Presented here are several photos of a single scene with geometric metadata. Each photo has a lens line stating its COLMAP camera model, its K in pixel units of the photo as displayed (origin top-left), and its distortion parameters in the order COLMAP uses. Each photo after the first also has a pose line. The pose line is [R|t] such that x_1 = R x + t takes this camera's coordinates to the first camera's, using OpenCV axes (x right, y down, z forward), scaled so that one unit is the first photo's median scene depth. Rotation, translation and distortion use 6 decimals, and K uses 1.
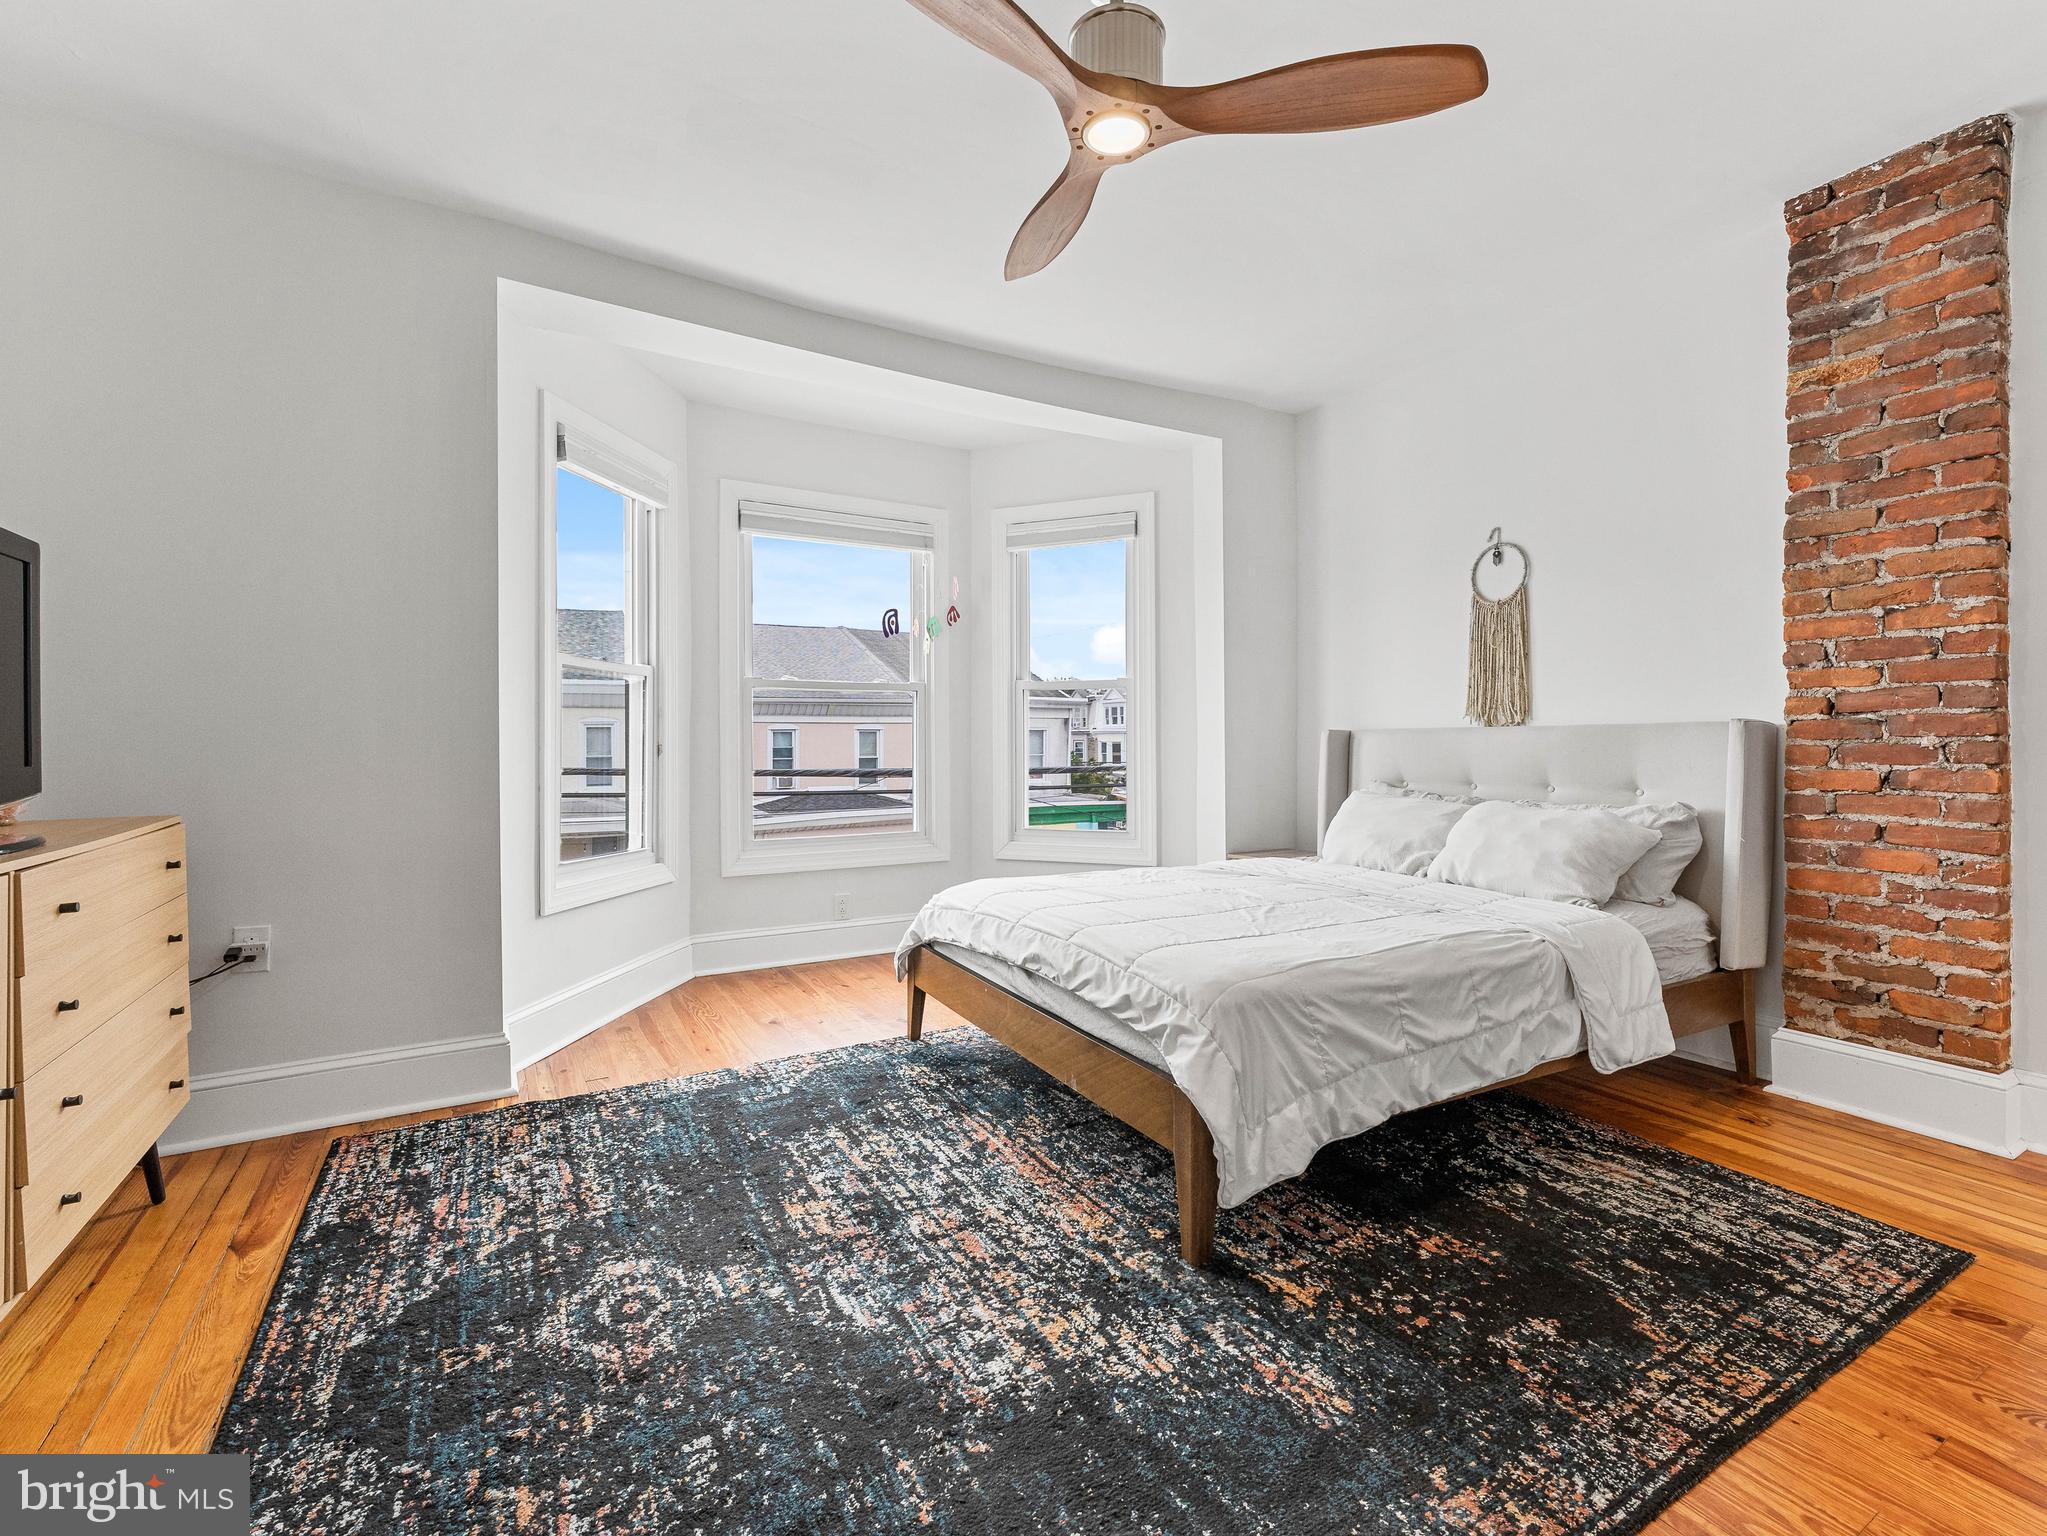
lens RADIAL K [[937.4, 0, 1023.8], [0, 937.4, 749.8], [0, 0, 1]] dist [-0.001471, 0.000407]
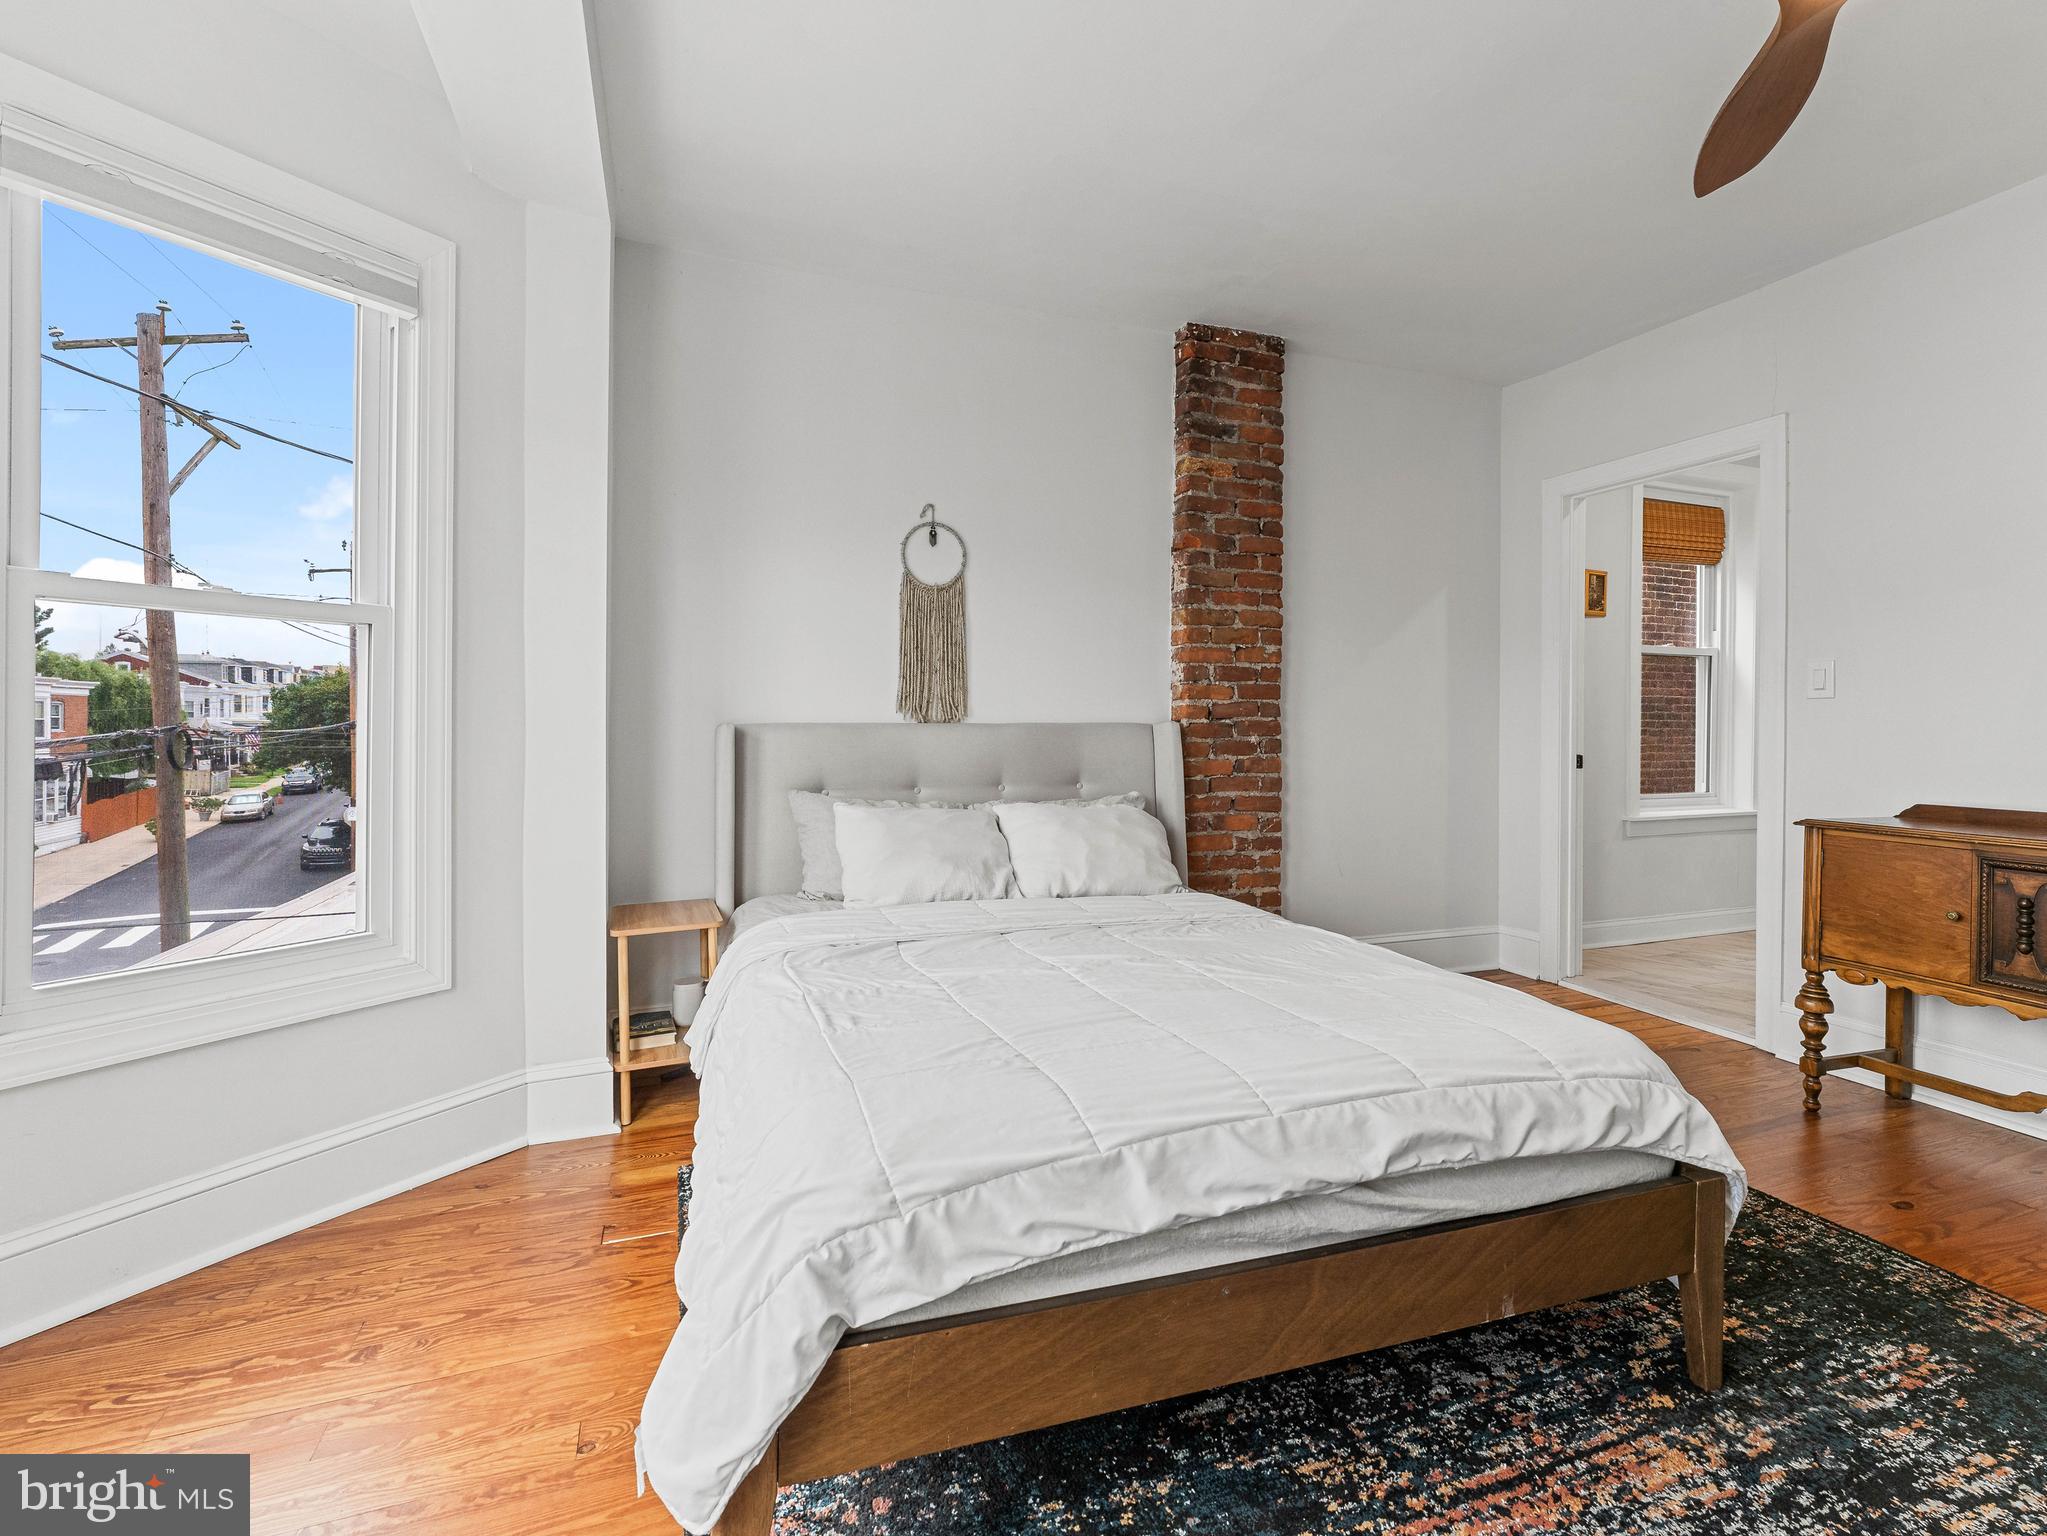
lens RADIAL K [[937.4, 0, 1019.8], [0, 937.4, 736.5], [0, 0, 1]] dist [-0.001471, 0.000407]
pose [[0.167268, -0.002365, 0.985909, -0.562650], [0.006939, 0.999975, 0.001221, -0.017958], [-0.985887, 0.006637, 0.167280, 1.132916]]
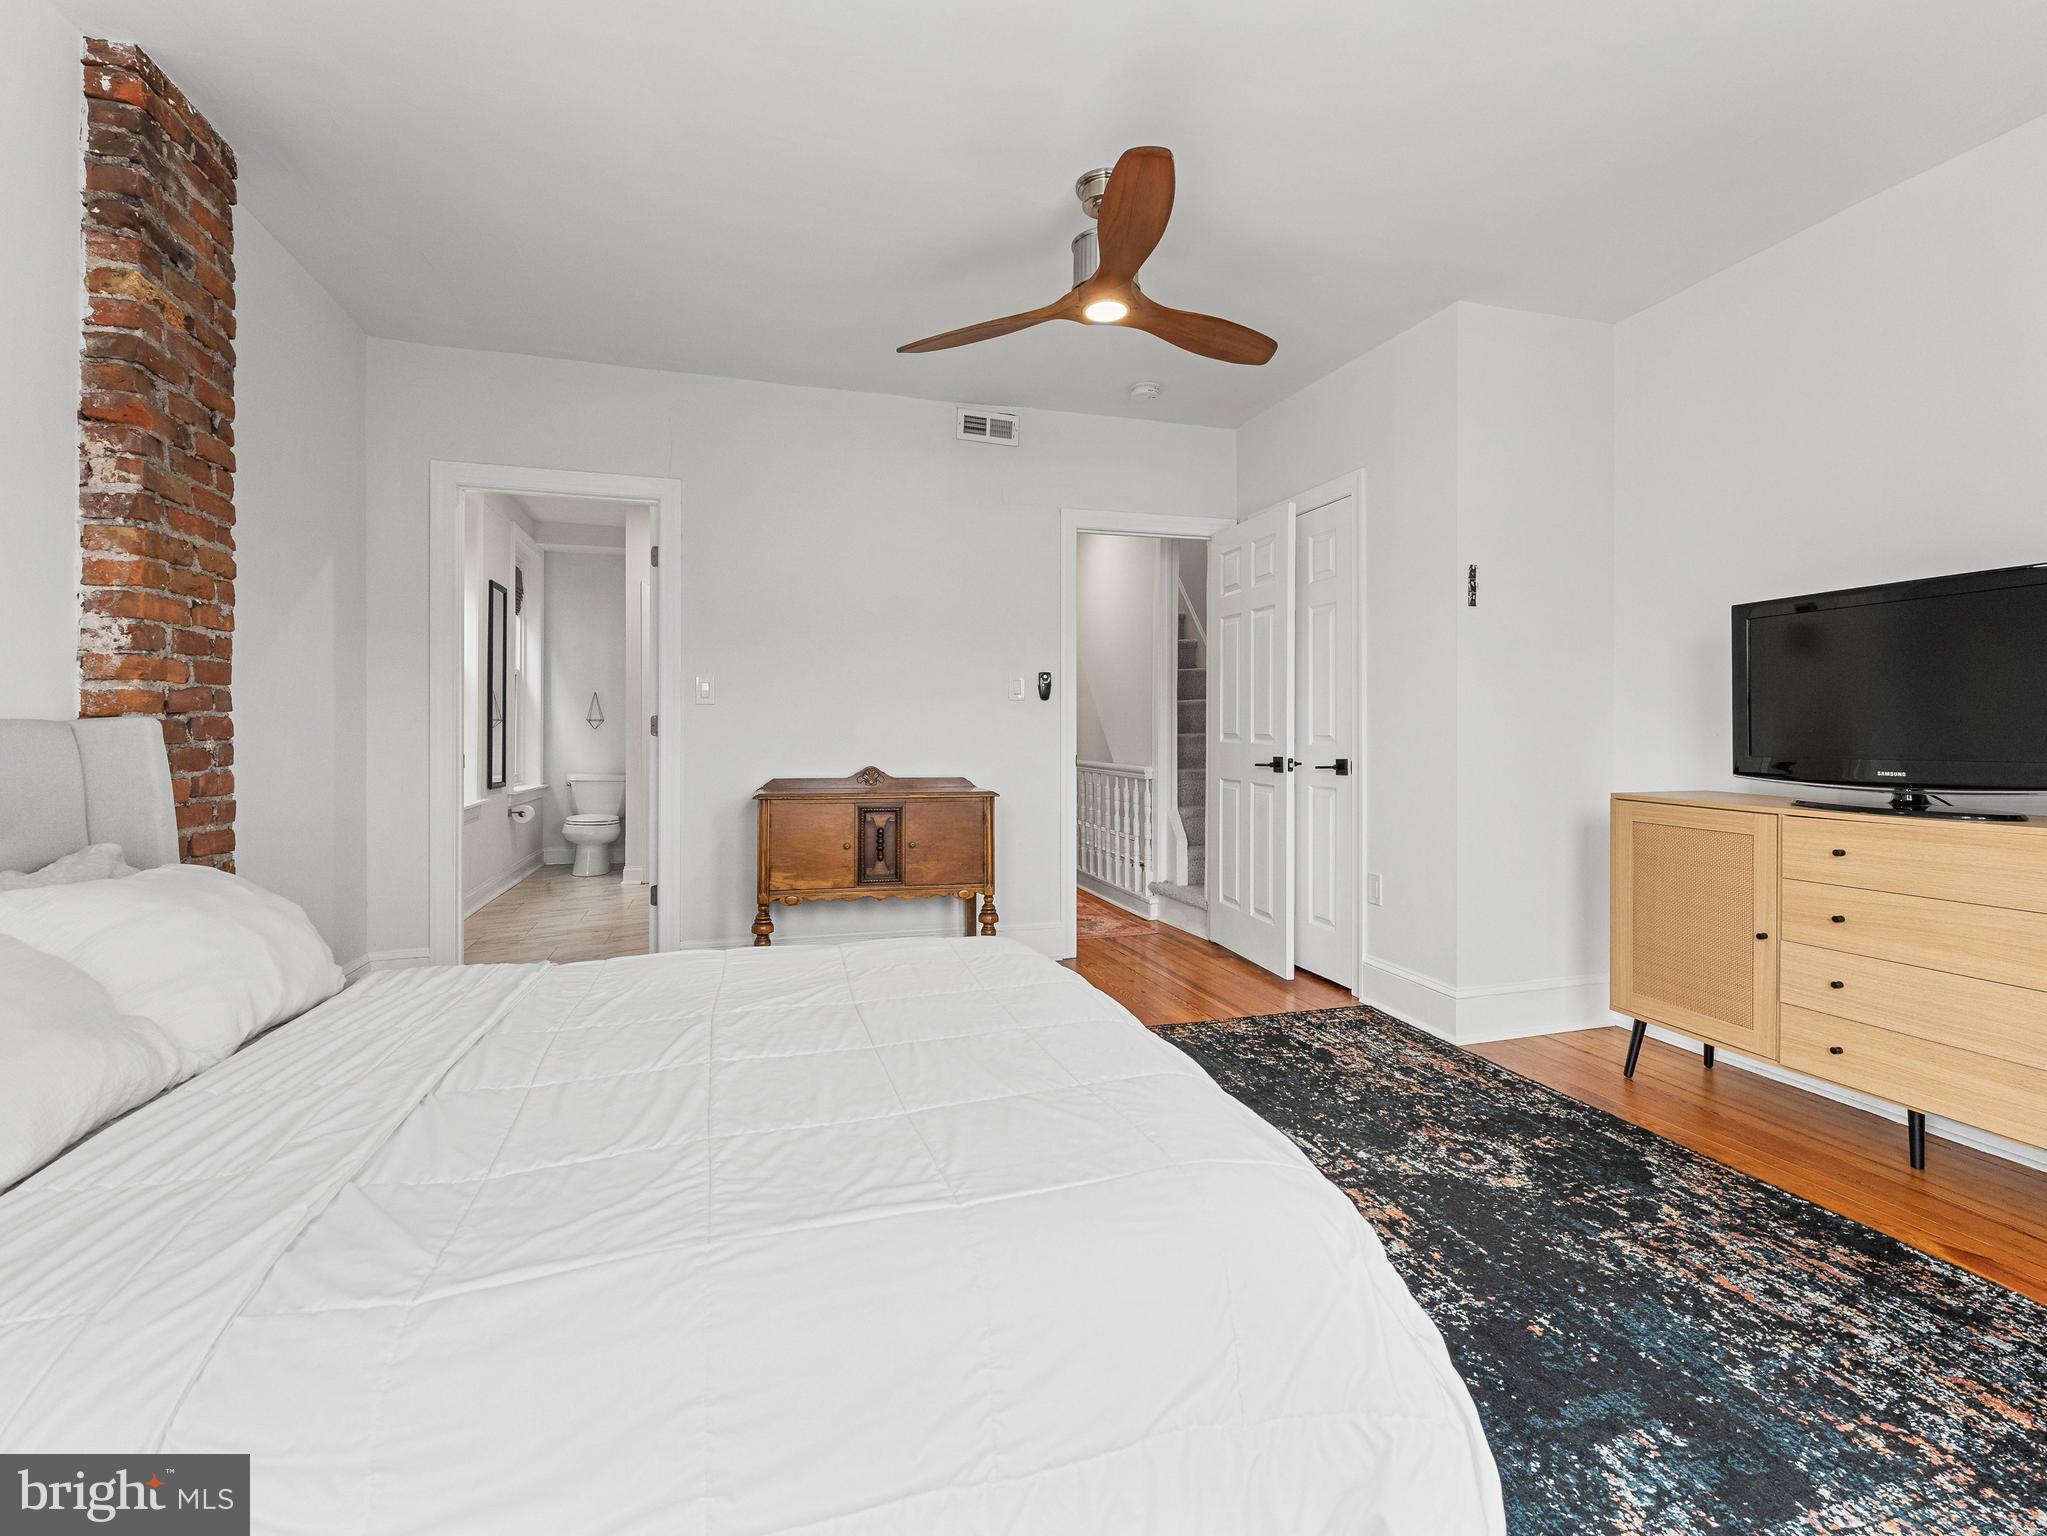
lens RADIAL K [[937.4, 0, 1019.6], [0, 937.4, 735.2], [0, 0, 1]] dist [-0.001471, 0.000407]
pose [[-0.971959, 0.001698, 0.235145, -0.078052], [0.006229, 0.999809, 0.018529, -0.032486], [-0.235069, 0.019474, -0.971784, 1.769535]]
